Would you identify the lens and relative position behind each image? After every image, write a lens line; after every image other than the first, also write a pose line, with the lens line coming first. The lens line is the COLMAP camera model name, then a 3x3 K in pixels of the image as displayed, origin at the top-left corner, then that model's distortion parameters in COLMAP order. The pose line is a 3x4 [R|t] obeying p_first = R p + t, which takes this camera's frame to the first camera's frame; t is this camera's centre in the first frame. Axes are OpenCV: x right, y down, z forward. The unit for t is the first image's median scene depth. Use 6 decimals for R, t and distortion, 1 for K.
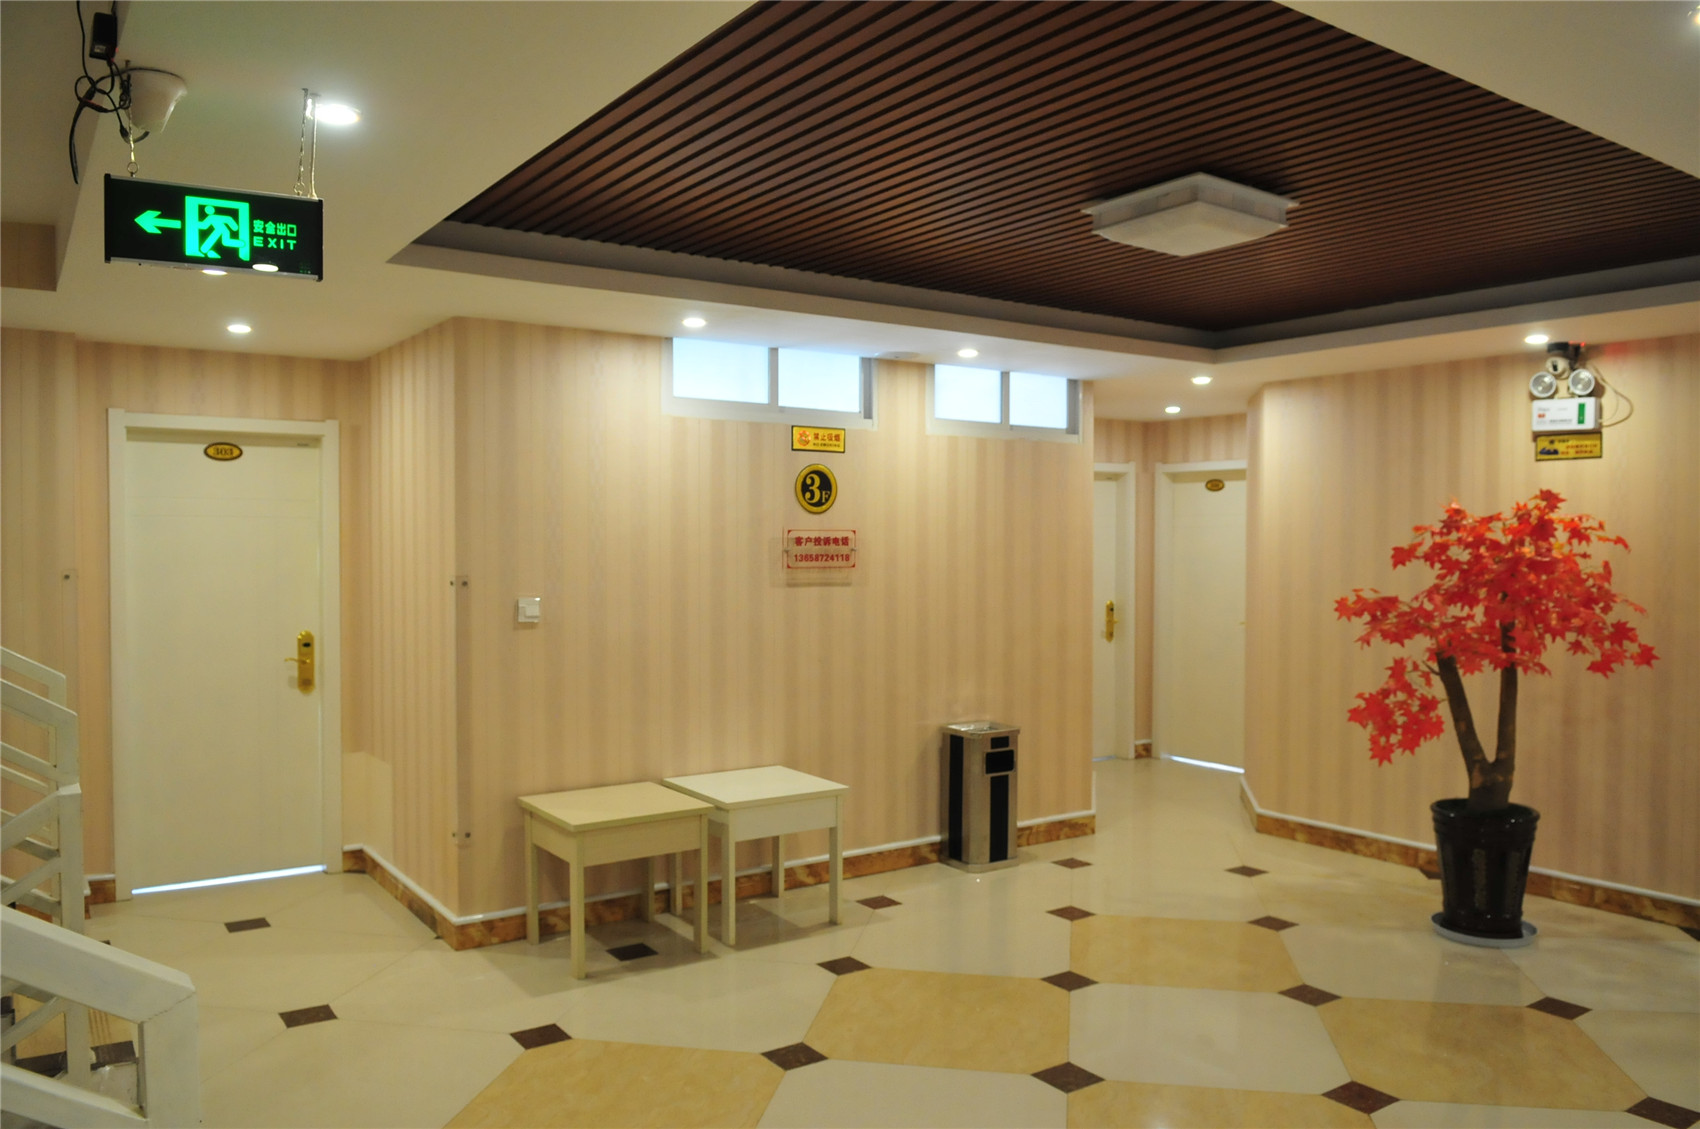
lens RADIAL K [[1291.6, 0, 850.0], [0, 1291.6, 564.5], [0, 0, 1]] dist [-0.001942, -0.036283]
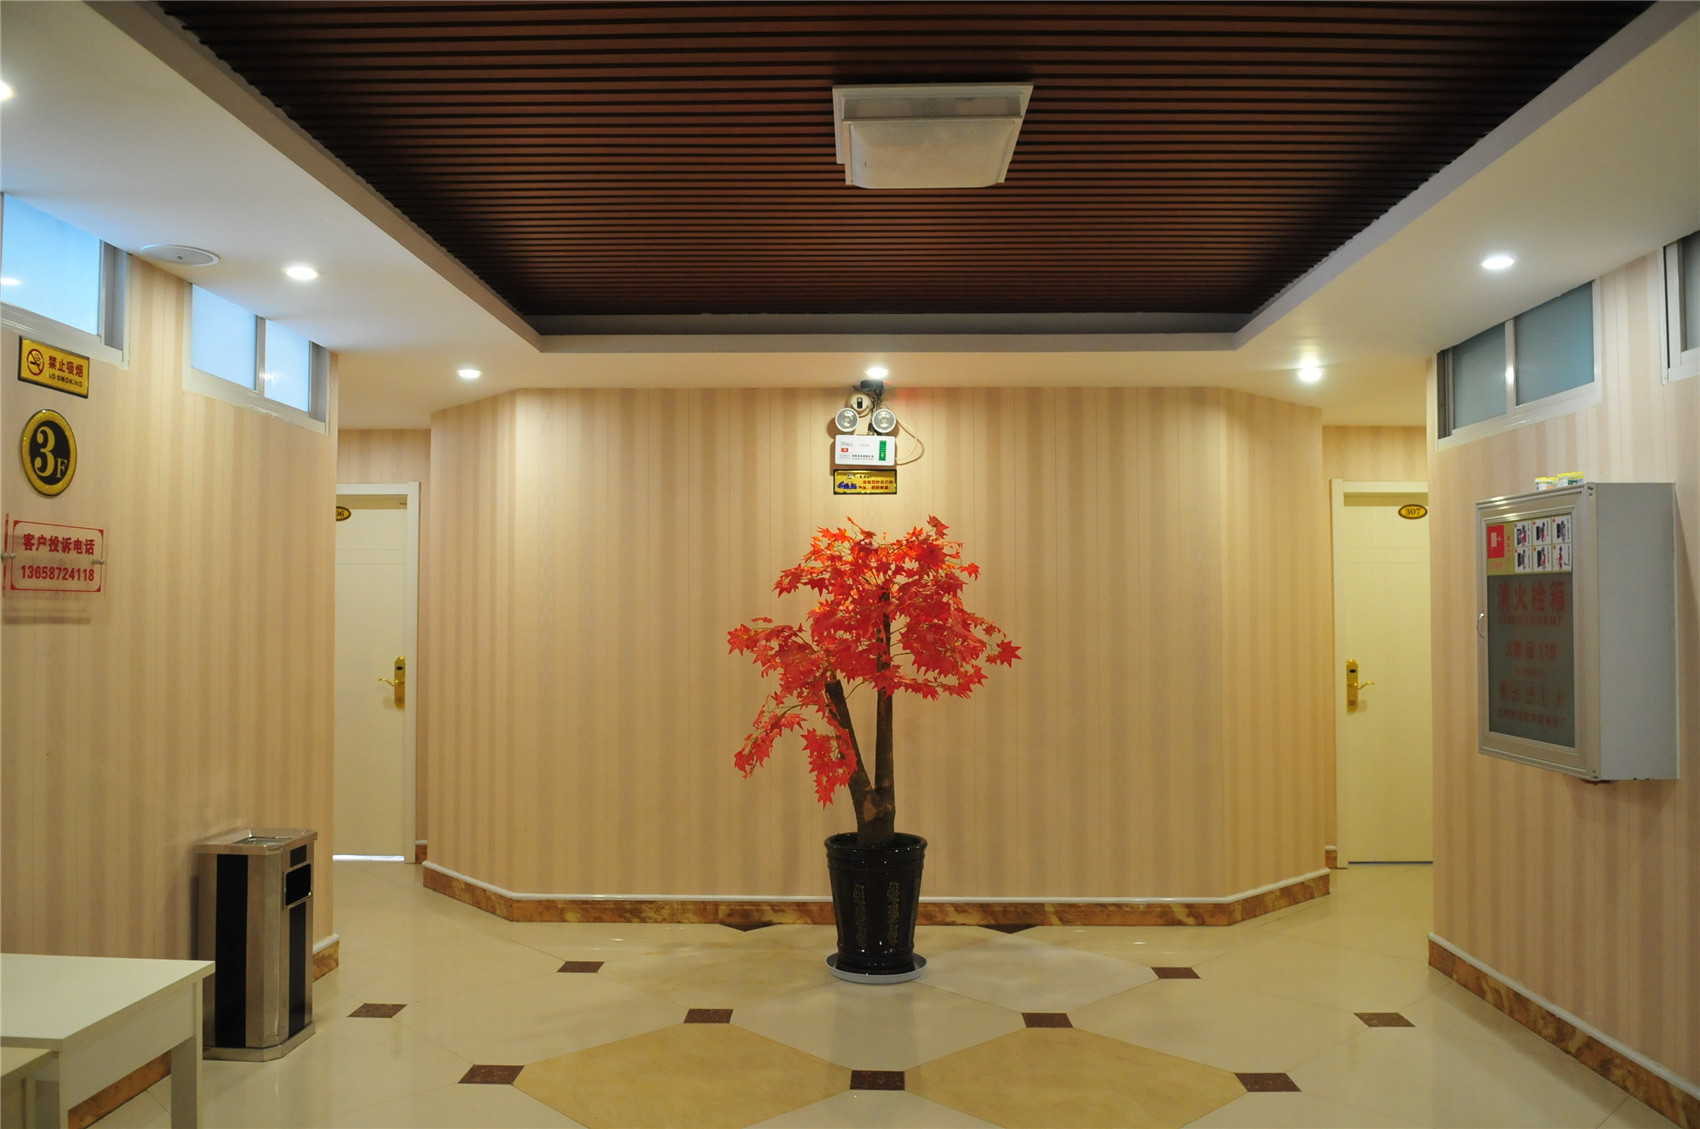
lens RADIAL K [[1291.6, 0, 850.0], [0, 1291.6, 564.5], [0, 0, 1]] dist [-0.001942, -0.036283]
pose [[0.584227, 0.029610, 0.811050, -0.281145], [0.016094, 0.998715, -0.048054, 0.024101], [-0.811430, 0.041128, 0.583000, 0.385234]]
